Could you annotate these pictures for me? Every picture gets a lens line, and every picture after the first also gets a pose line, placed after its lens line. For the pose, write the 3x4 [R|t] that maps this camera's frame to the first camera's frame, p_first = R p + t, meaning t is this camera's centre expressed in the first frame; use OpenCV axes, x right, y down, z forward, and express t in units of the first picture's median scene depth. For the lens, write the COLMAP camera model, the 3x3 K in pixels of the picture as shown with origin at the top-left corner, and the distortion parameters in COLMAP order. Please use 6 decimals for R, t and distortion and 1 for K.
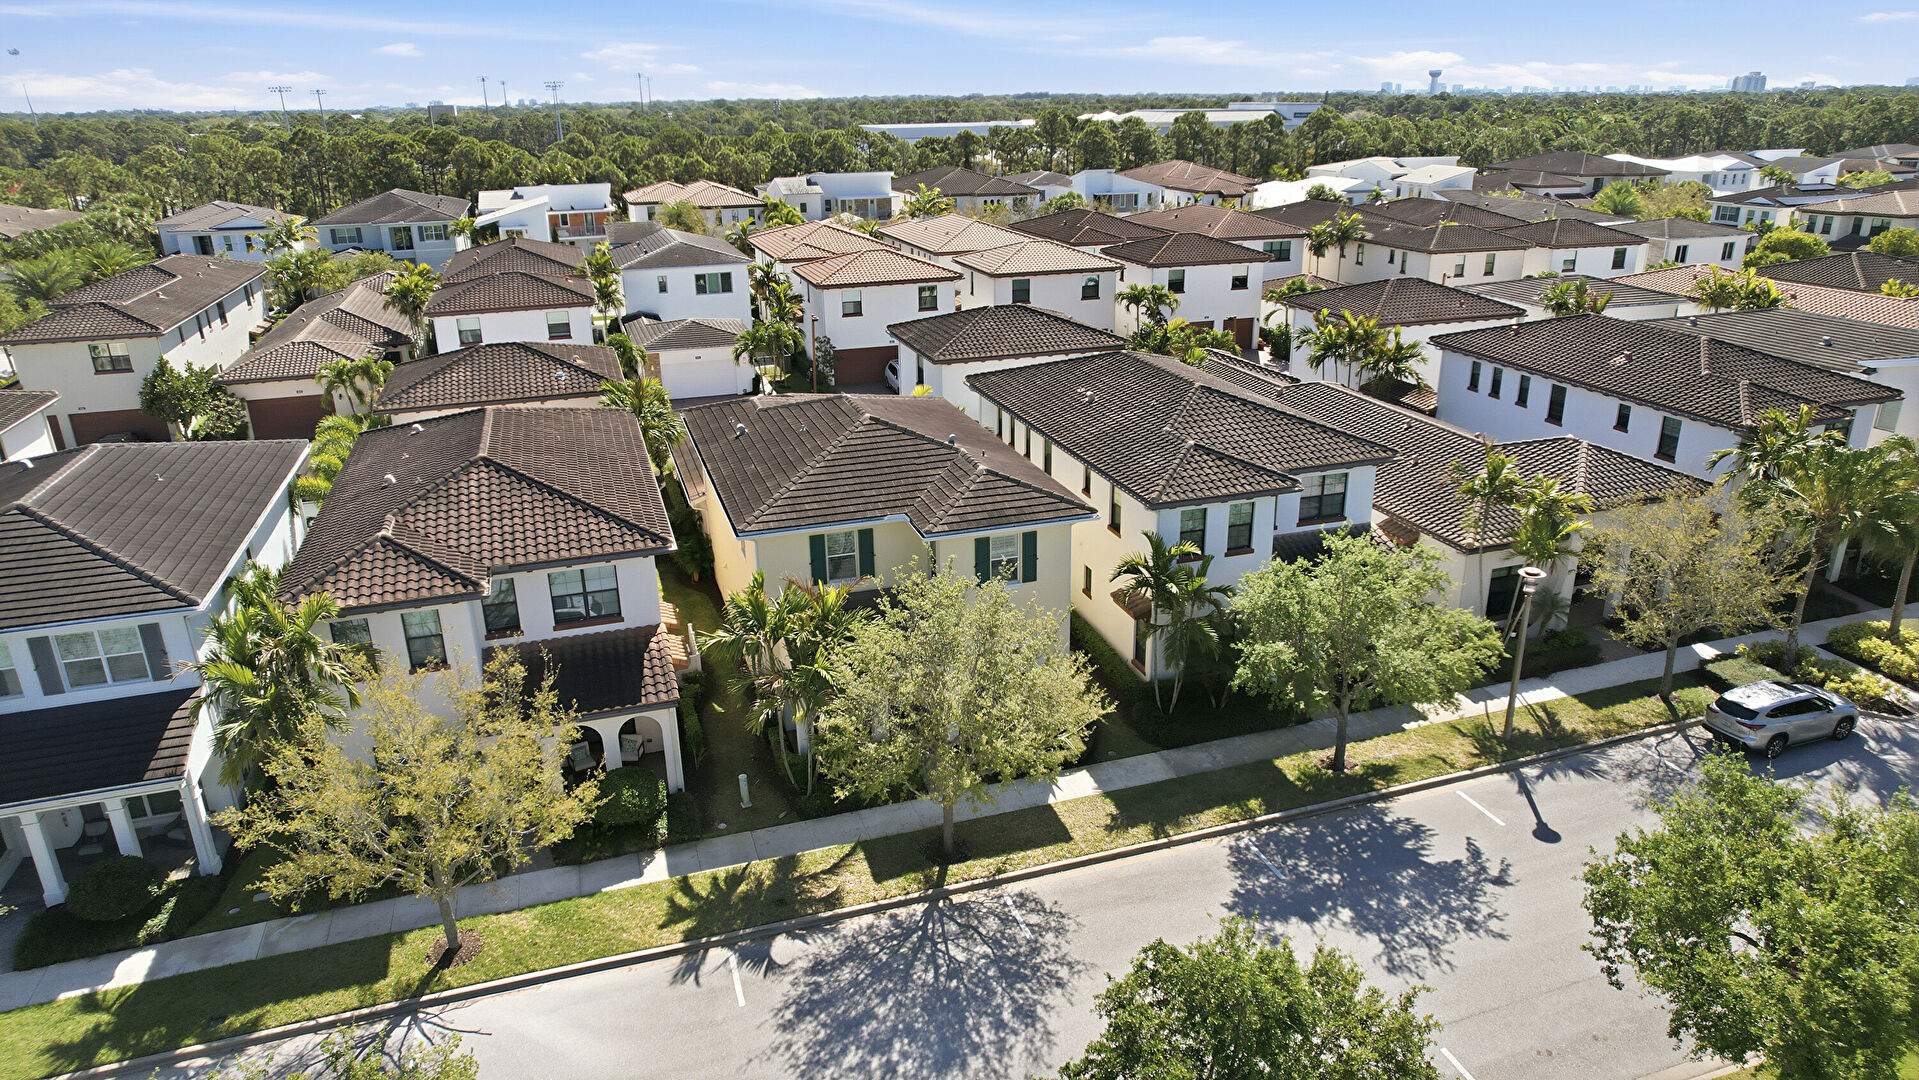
lens RADIAL K [[1224.8, 0, 966.2], [0, 1224.8, 538.2], [0, 0, 1]] dist [-0.076861, 0.069137]
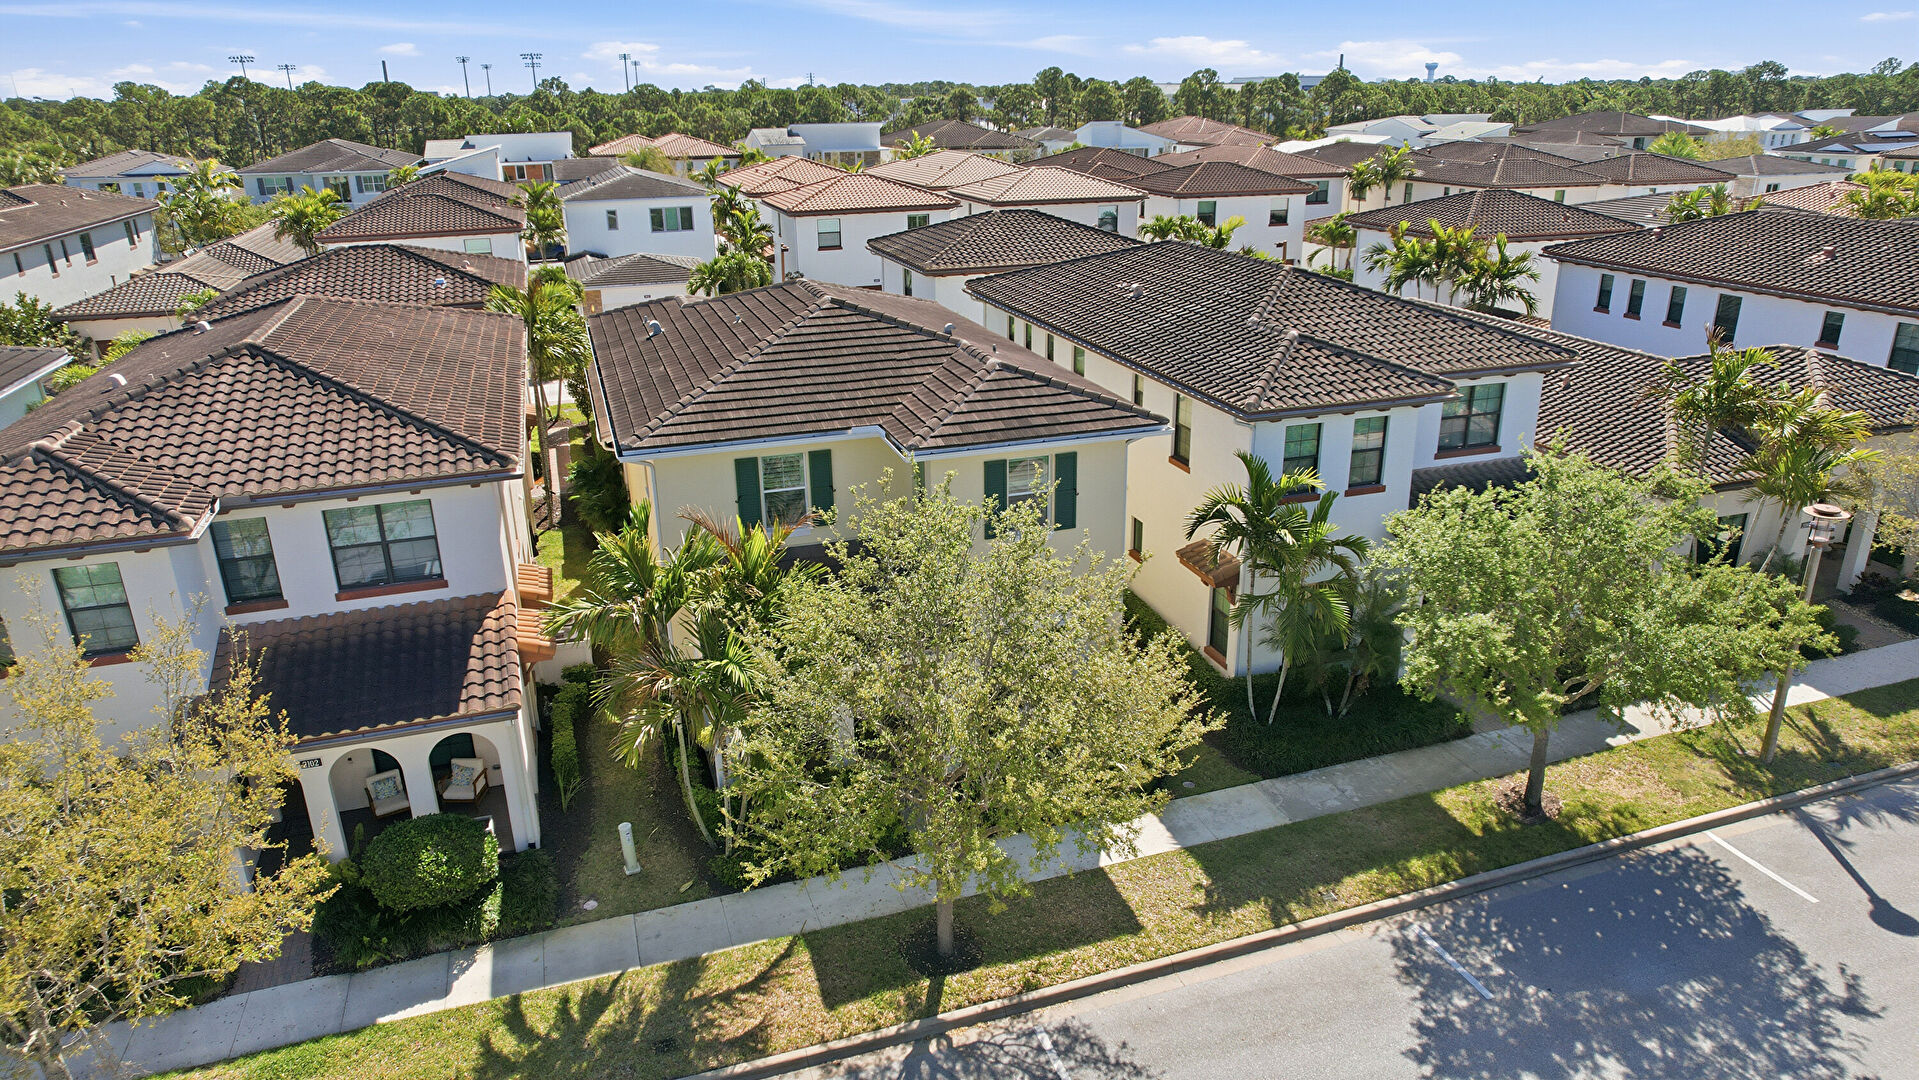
lens RADIAL K [[1224.8, 0, 966.2], [0, 1224.8, 538.2], [0, 0, 1]] dist [-0.076861, 0.069137]
pose [[0.999988, -0.001264, 0.004815, -0.005520], [0.001251, 0.999996, 0.002675, 0.037625], [-0.004818, -0.002669, 0.999985, 0.321584]]
